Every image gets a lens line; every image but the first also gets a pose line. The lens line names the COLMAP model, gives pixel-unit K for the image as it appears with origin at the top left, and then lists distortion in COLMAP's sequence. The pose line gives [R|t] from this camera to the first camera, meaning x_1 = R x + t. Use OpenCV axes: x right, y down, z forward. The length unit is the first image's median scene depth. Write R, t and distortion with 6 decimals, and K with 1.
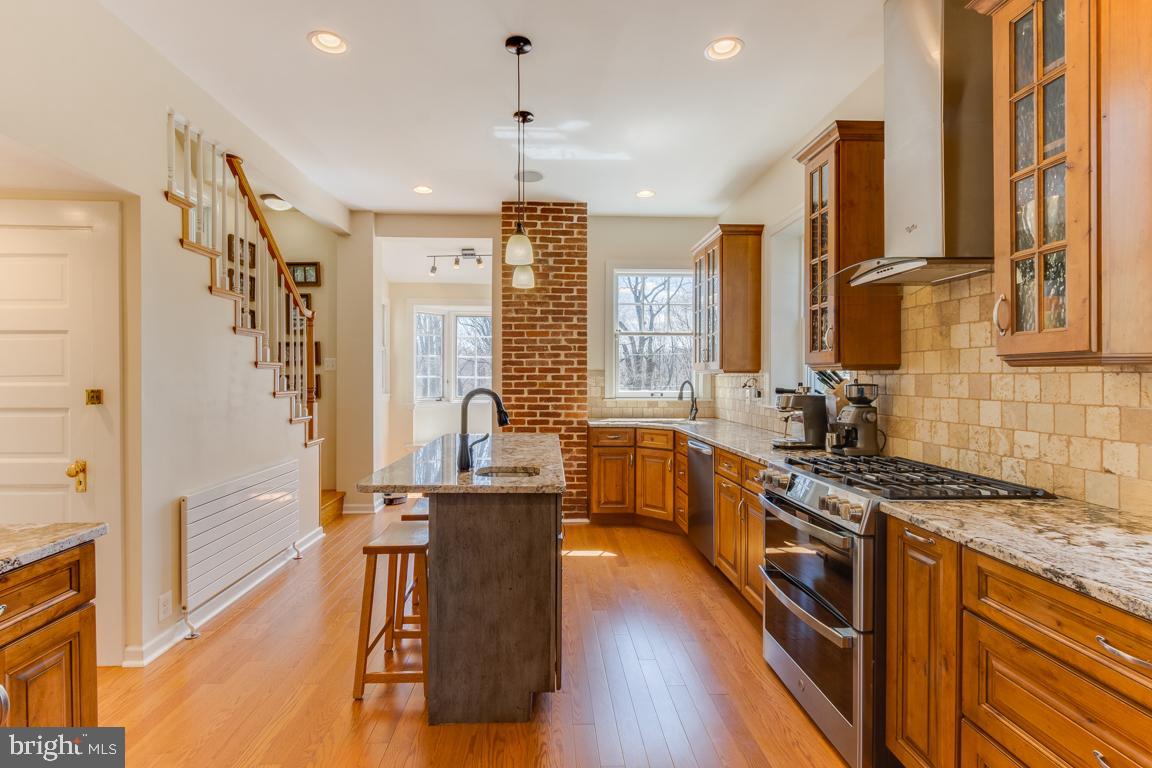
lens RADIAL K [[528.9, 0, 561.1], [0, 528.9, 380.7], [0, 0, 1]] dist [-0.002042, -0.000237]
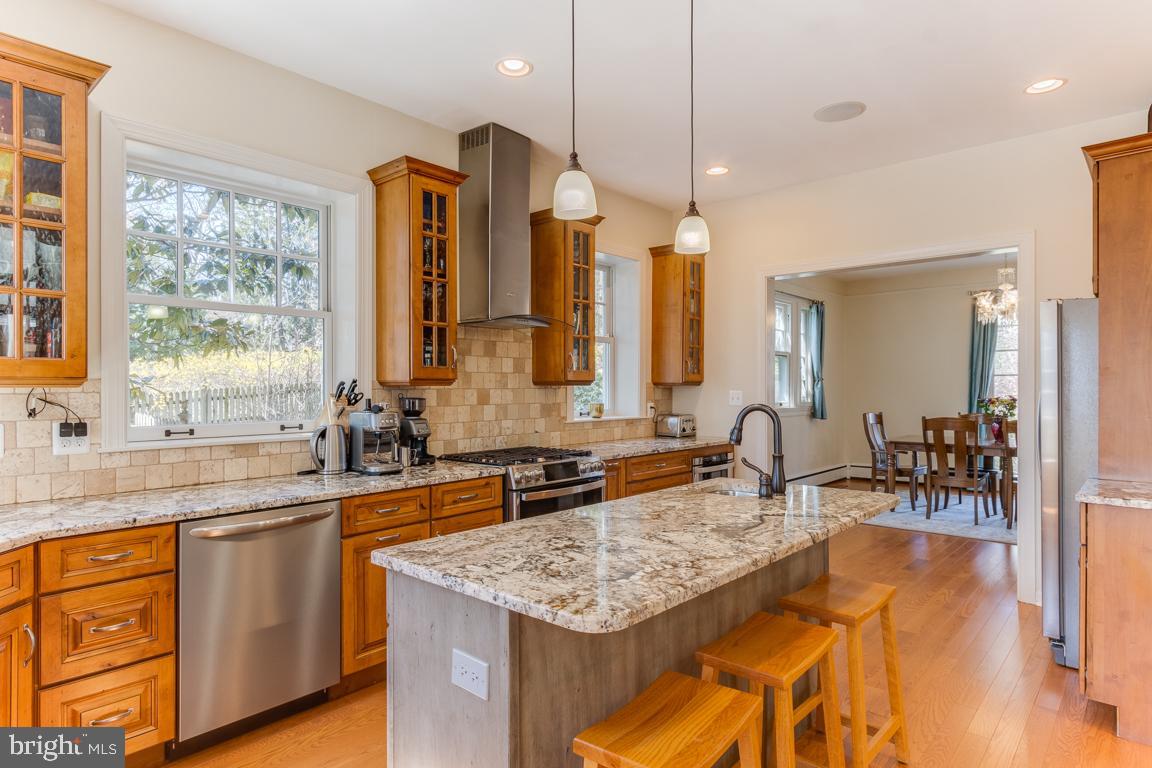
lens RADIAL K [[638.3, 0, 575.2], [0, 638.3, 385.6], [0, 0, 1]] dist [0.006761, 0.000785]
pose [[-0.731616, 0.002075, 0.681714, -0.535939], [0.005980, 0.999976, 0.003373, -0.020108], [-0.681691, 0.006545, -0.731611, 1.607299]]
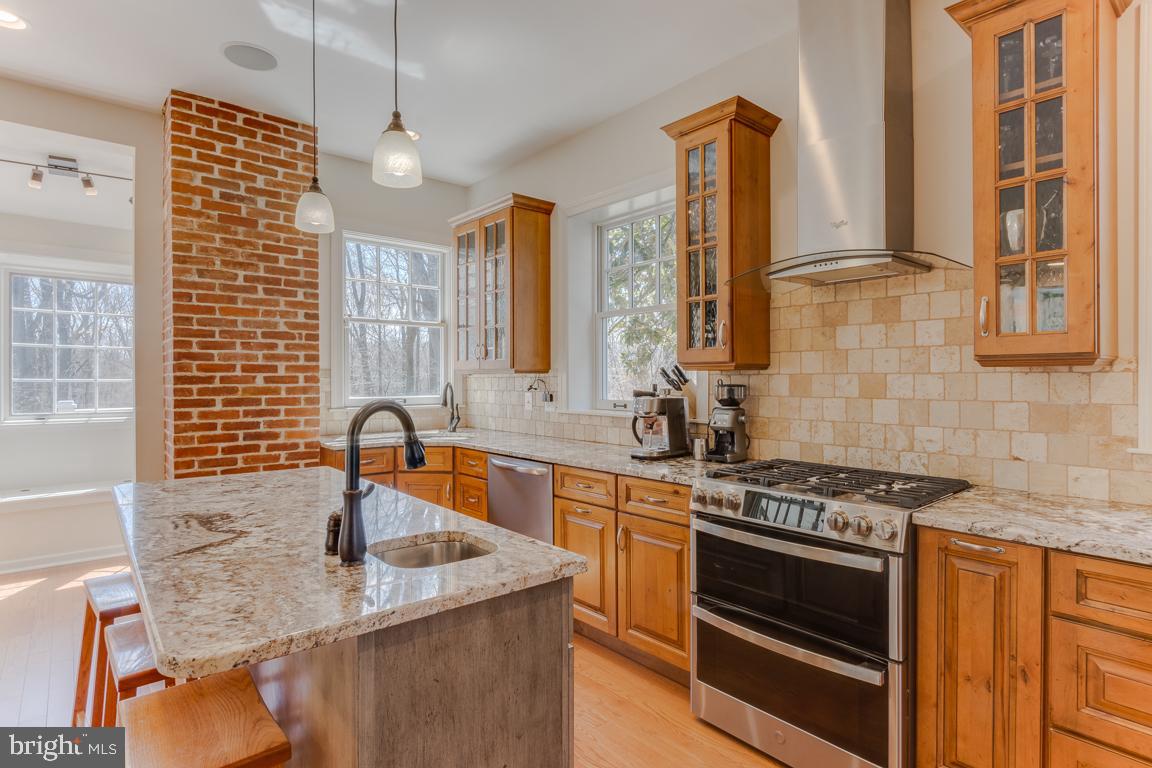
lens RADIAL K [[583.8, 0, 559.5], [0, 583.8, 381.2], [0, 0, 1]] dist [0.002089, -0.001799]
pose [[0.788599, -0.006724, 0.614871, -0.290756], [0.007928, 0.999968, 0.000768, -0.003007], [-0.614856, 0.004269, 0.788628, 0.337512]]
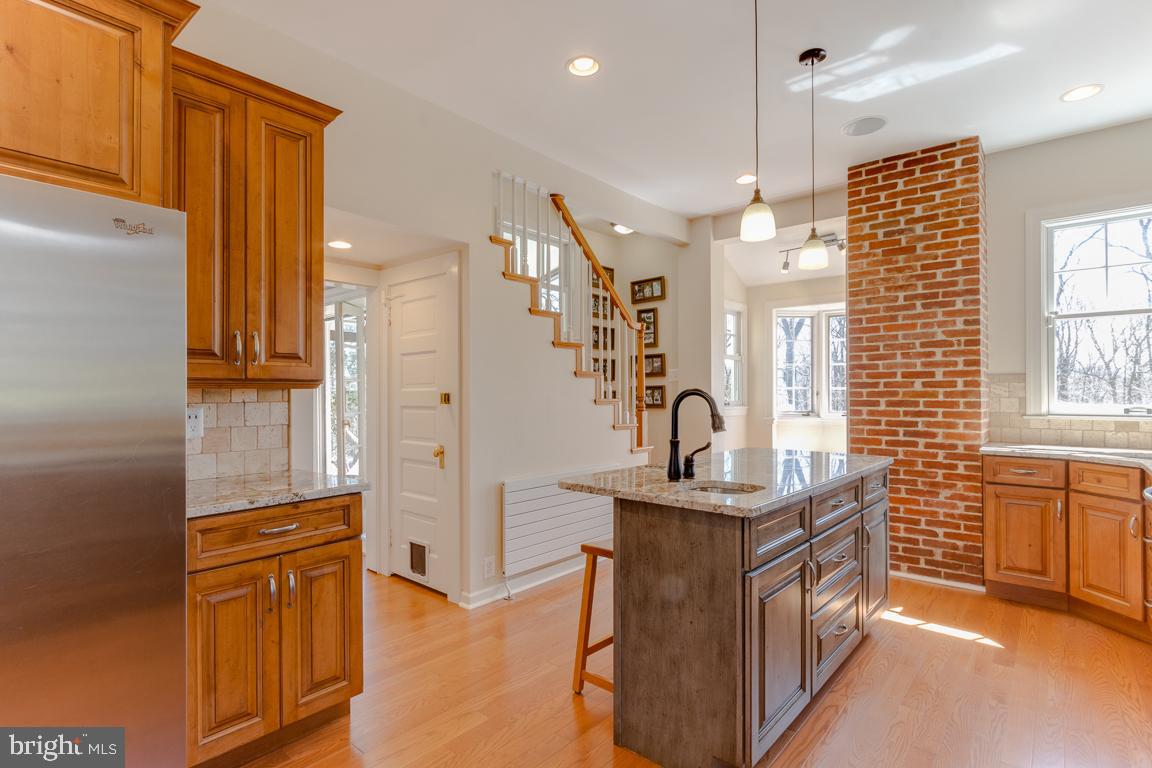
lens RADIAL K [[557.9, 0, 563.8], [0, 557.9, 390.5], [0, 0, 1]] dist [0.001251, -0.001983]
pose [[0.728182, -0.007664, -0.685340, 0.256295], [-0.002522, 0.999901, -0.013861, 0.024341], [0.685379, 0.011821, 0.728091, 0.142218]]
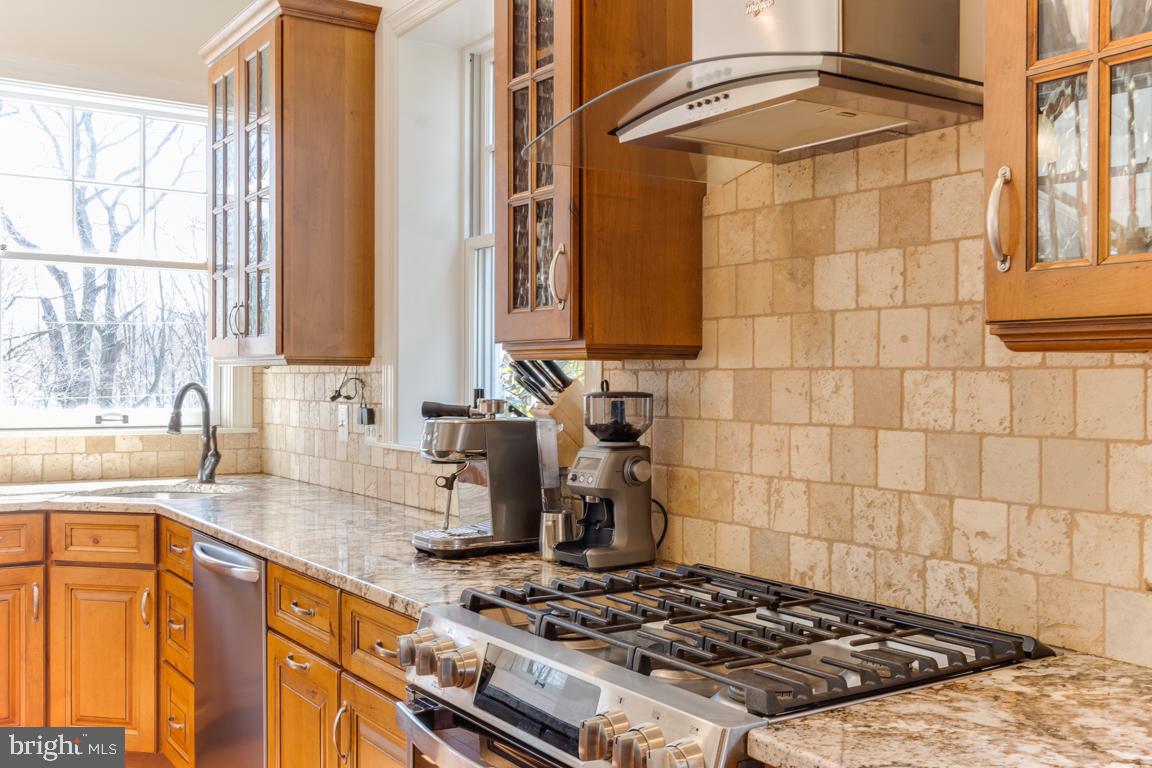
lens RADIAL K [[1106.2, 0, 564.2], [0, 1106.2, 396.3], [0, 0, 1]] dist [0.002923, 0.000000]
pose [[0.850023, -0.004332, 0.526728, 0.066291], [-0.002043, 0.999932, 0.011521, -0.000491], [-0.526742, -0.010869, 0.849956, 0.259295]]
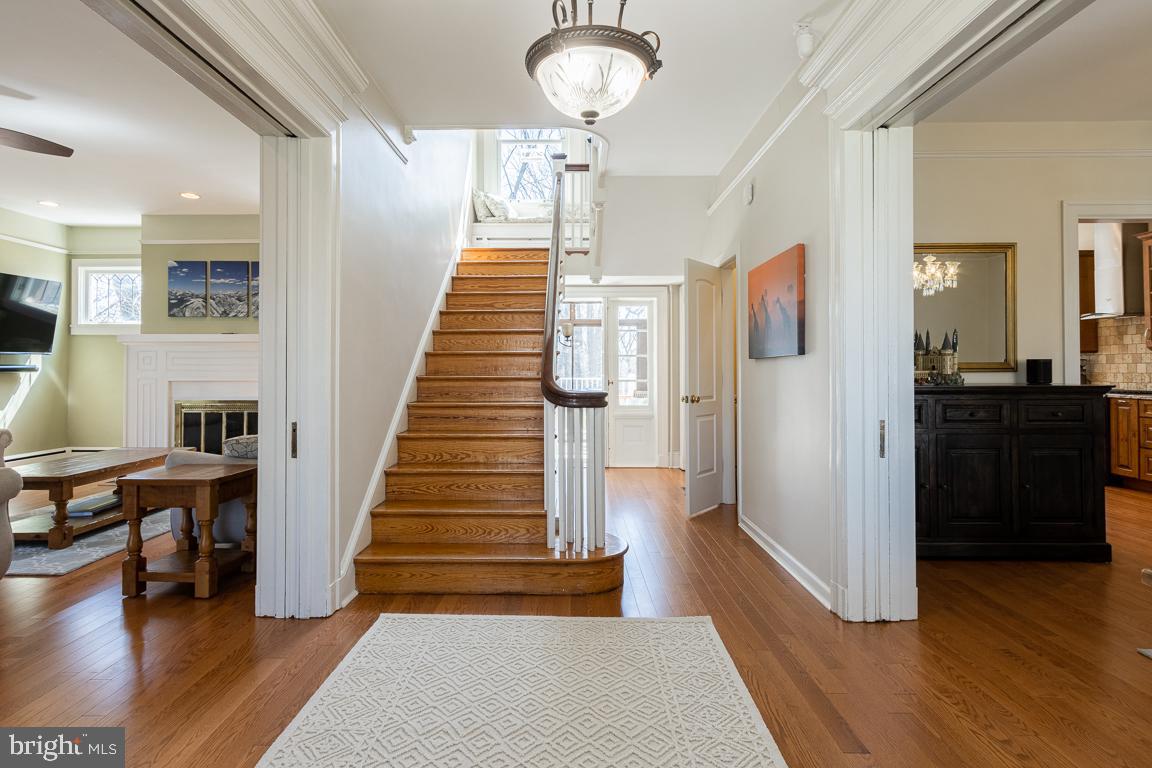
lens RADIAL K [[596.7, 0, 566.4], [0, 596.7, 364.1], [0, 0, 1]] dist [0.000447, 0.000227]
pose [[0.999119, -0.003114, -0.041856, -1.424424], [0.002446, 0.999869, -0.016008, 0.058466], [0.041900, 0.015892, 0.998995, -1.551376]]
